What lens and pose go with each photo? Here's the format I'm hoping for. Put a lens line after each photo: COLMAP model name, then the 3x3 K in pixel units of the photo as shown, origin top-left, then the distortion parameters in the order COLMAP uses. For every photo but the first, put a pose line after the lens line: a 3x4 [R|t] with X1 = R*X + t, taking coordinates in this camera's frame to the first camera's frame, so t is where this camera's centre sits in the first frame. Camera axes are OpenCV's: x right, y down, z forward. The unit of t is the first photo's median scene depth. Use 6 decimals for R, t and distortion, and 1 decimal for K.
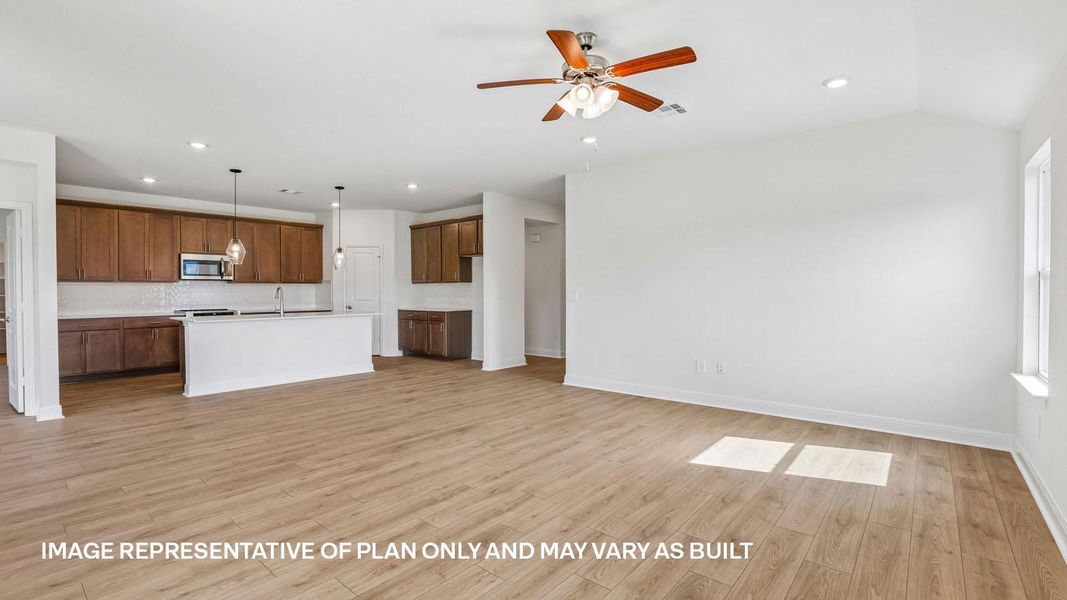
lens RADIAL K [[481.8, 0, 531.8], [0, 481.8, 291.6], [0, 0, 1]] dist [-0.026216, 0.001009]
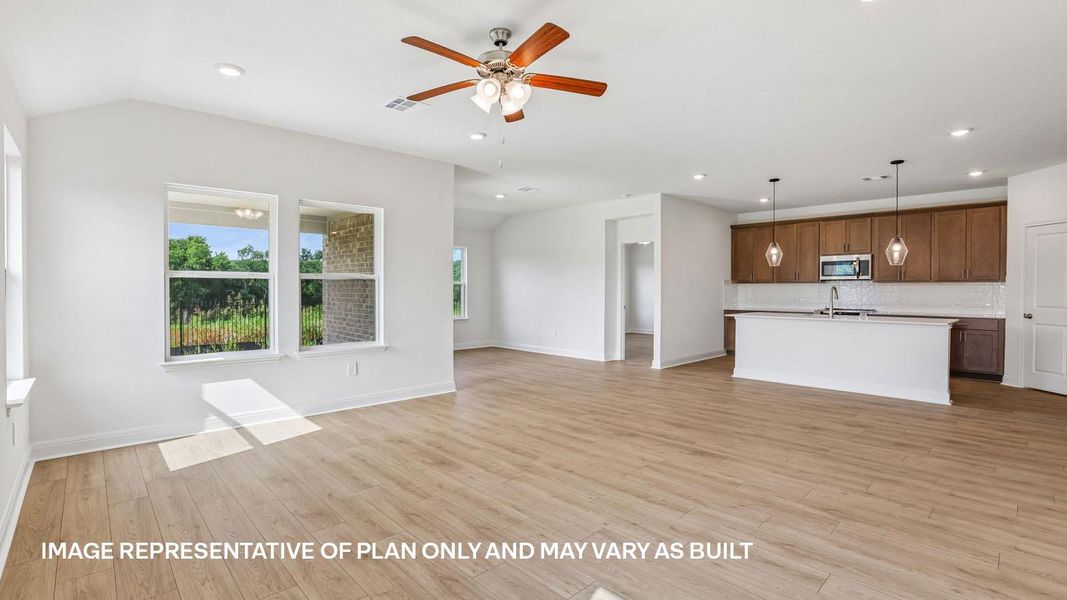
lens RADIAL K [[481.8, 0, 532.8], [0, 481.8, 300.8], [0, 0, 1]] dist [-0.026216, 0.001009]
pose [[-0.103412, 0.023706, -0.994356, 0.518300], [-0.003811, 0.999699, 0.024230, -0.002506], [0.994631, 0.006295, -0.103291, 0.560775]]
